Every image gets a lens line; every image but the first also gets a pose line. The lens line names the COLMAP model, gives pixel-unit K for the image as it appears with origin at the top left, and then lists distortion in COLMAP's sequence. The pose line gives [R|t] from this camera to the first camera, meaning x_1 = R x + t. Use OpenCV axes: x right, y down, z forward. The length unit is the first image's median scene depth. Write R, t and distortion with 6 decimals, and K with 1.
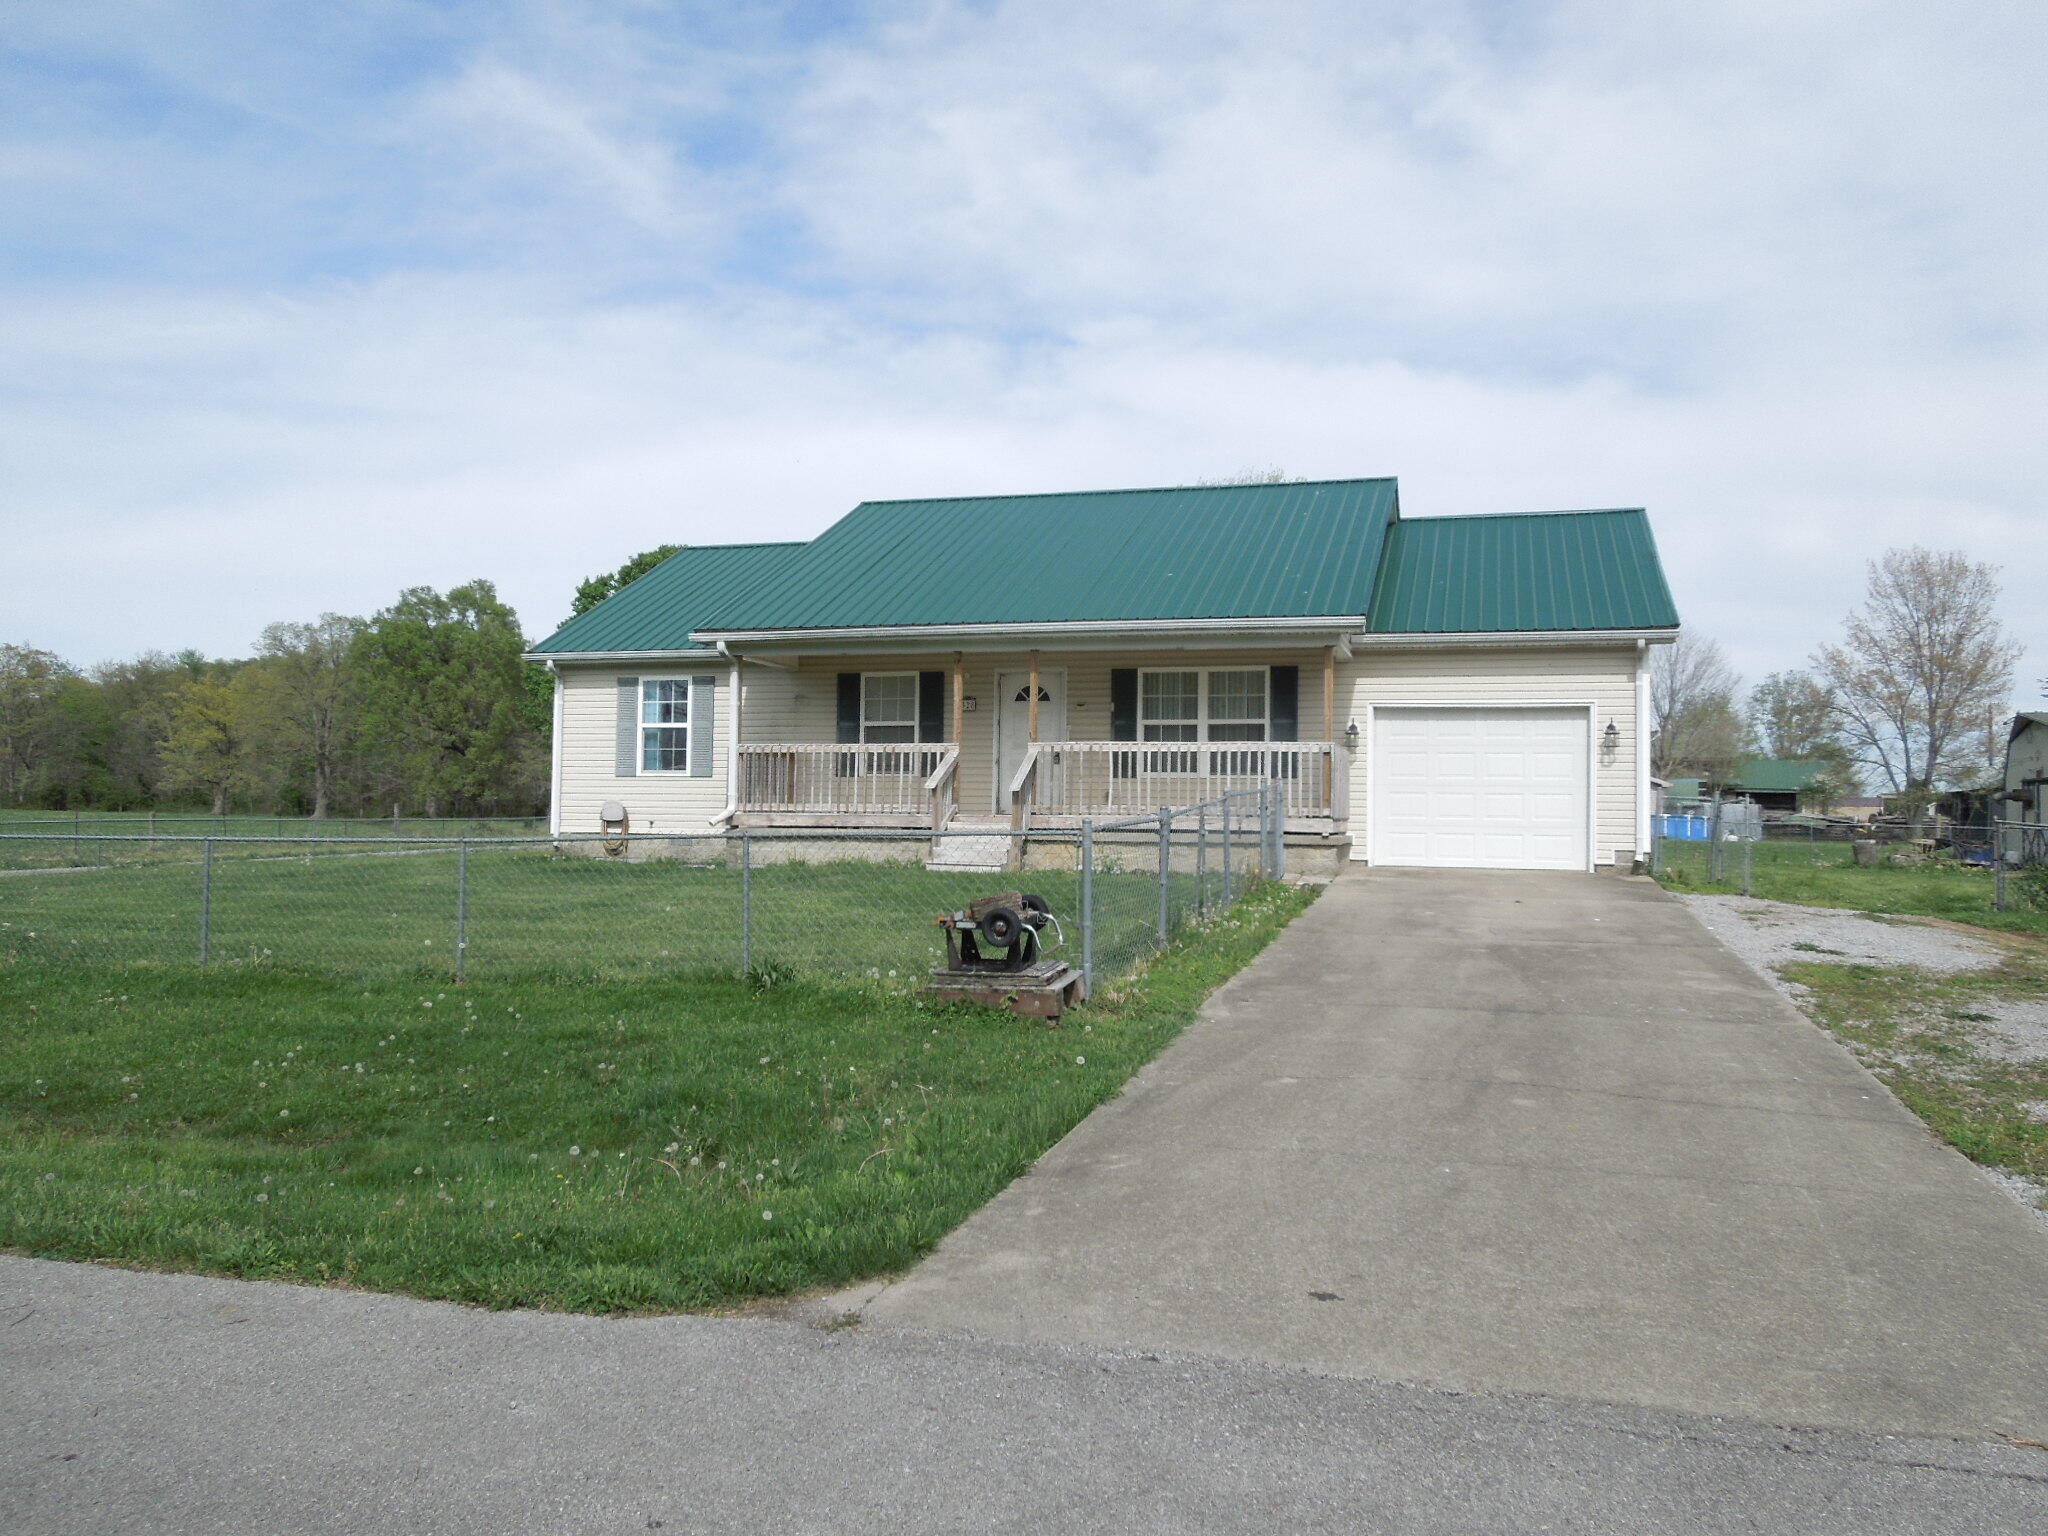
lens RADIAL K [[1564.0, 0, 1018.9], [0, 1564.0, 900.2], [0, 0, 1]] dist [-0.009180, 0.005055]
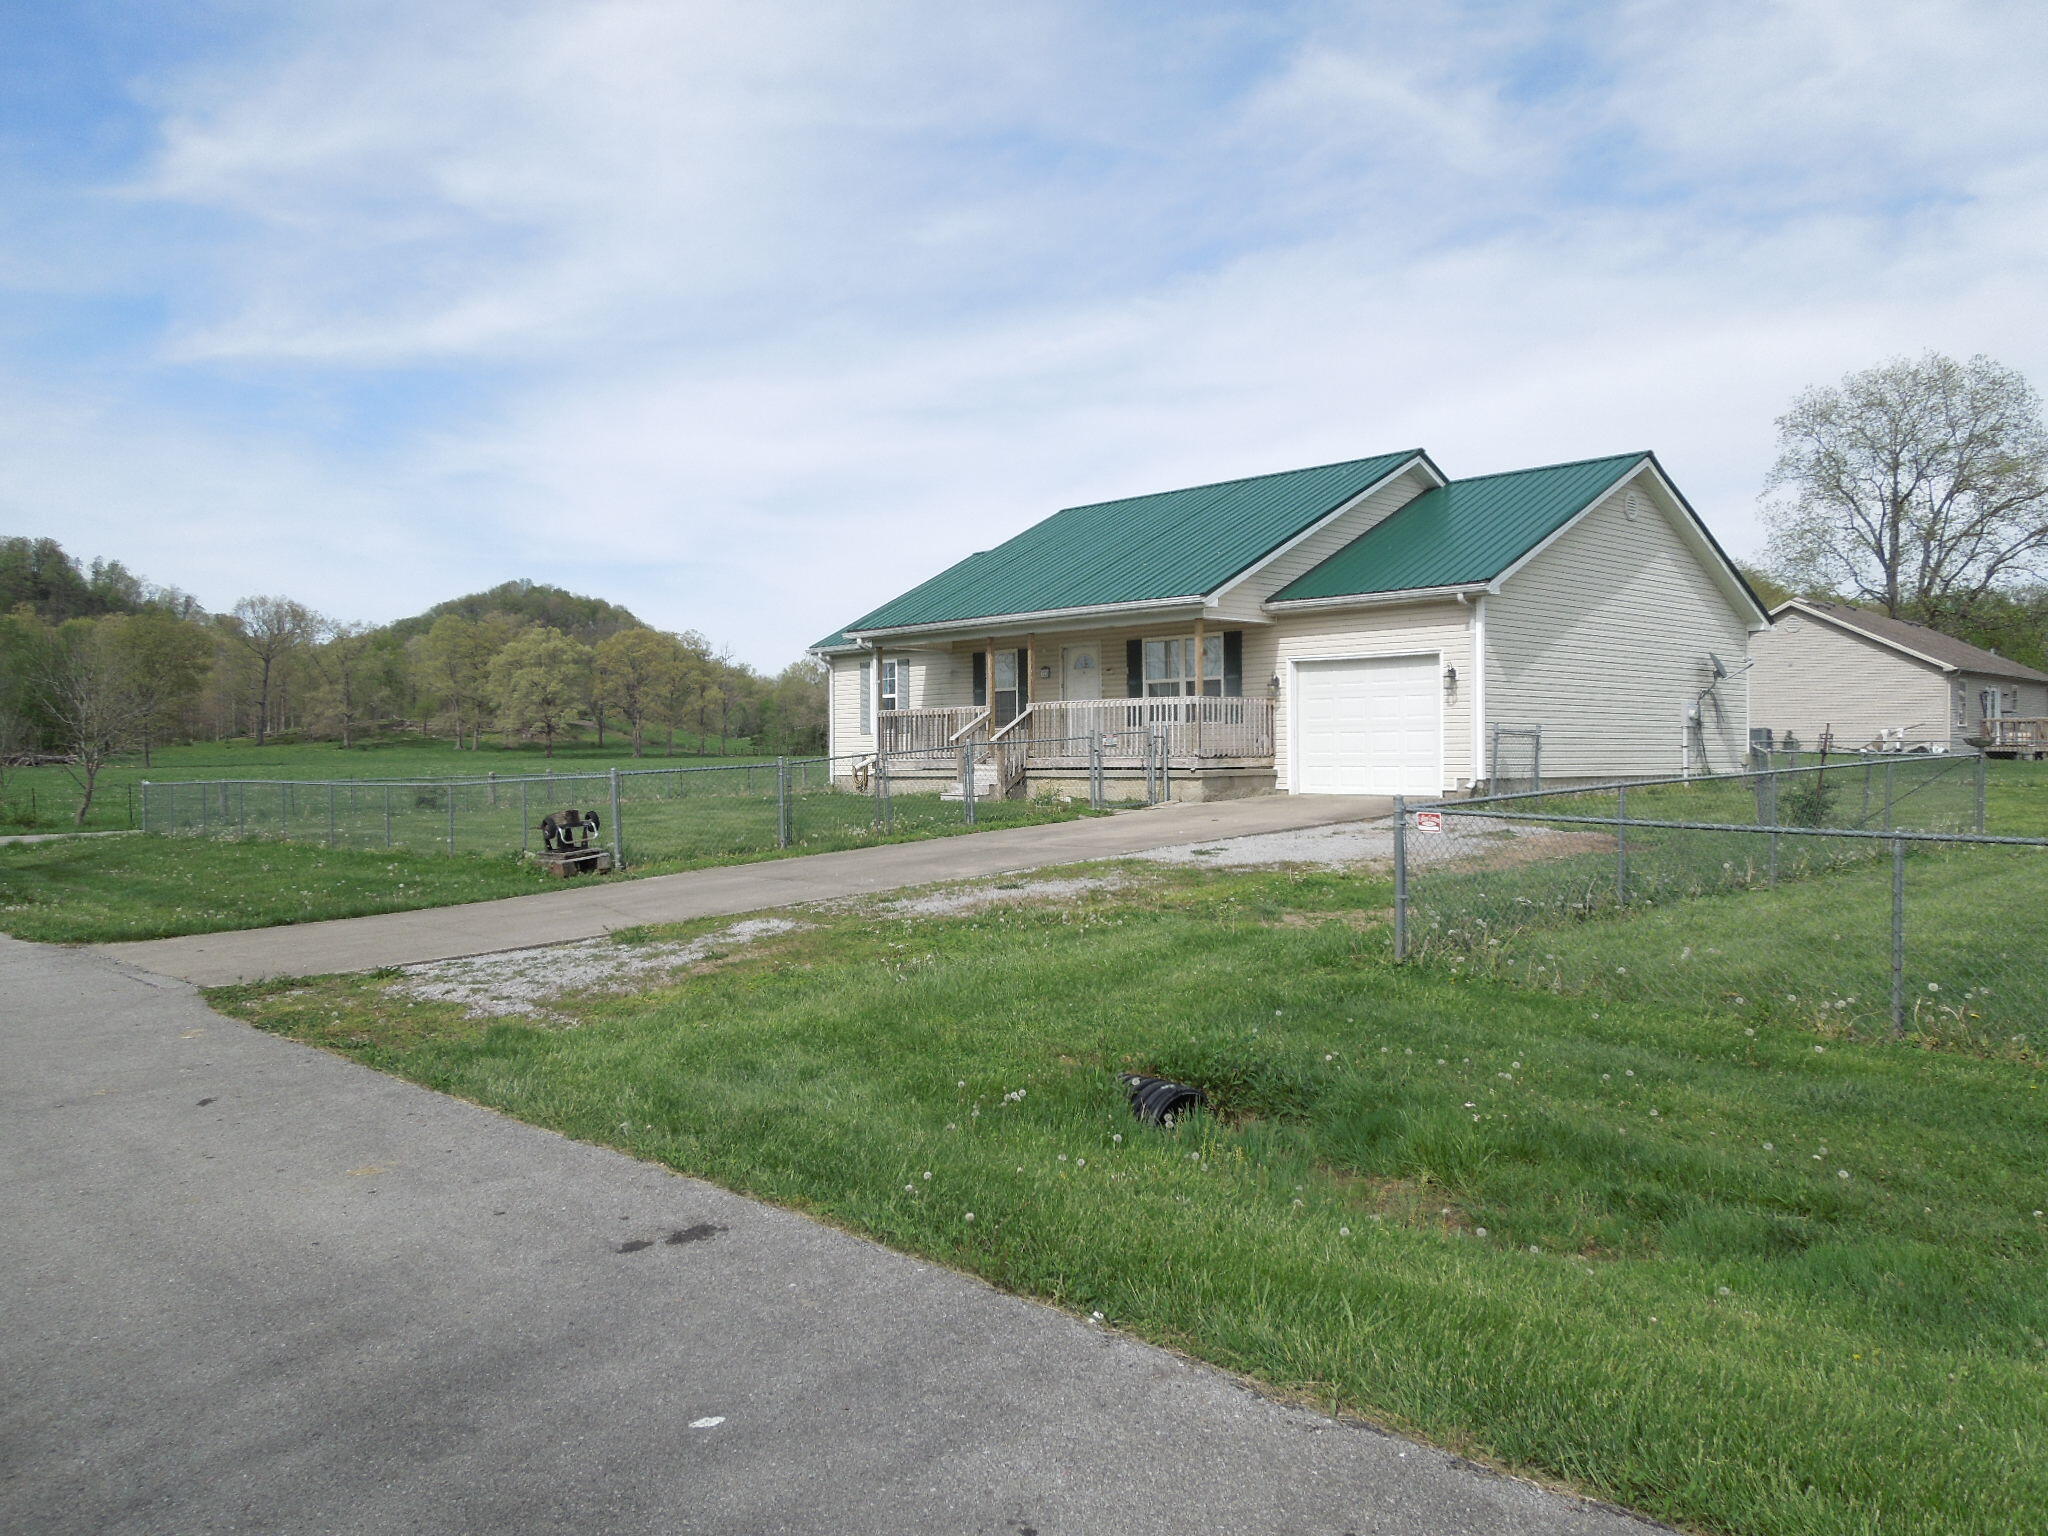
lens RADIAL K [[1562.7, 0, 1024.0], [0, 1562.7, 768.0], [0, 0, 1]] dist [0.005787, -0.002465]
pose [[0.864143, -0.016471, -0.502977, 0.565767], [-0.006236, 0.999037, -0.043429, 0.009414], [0.503208, 0.040665, 0.863208, -0.114100]]
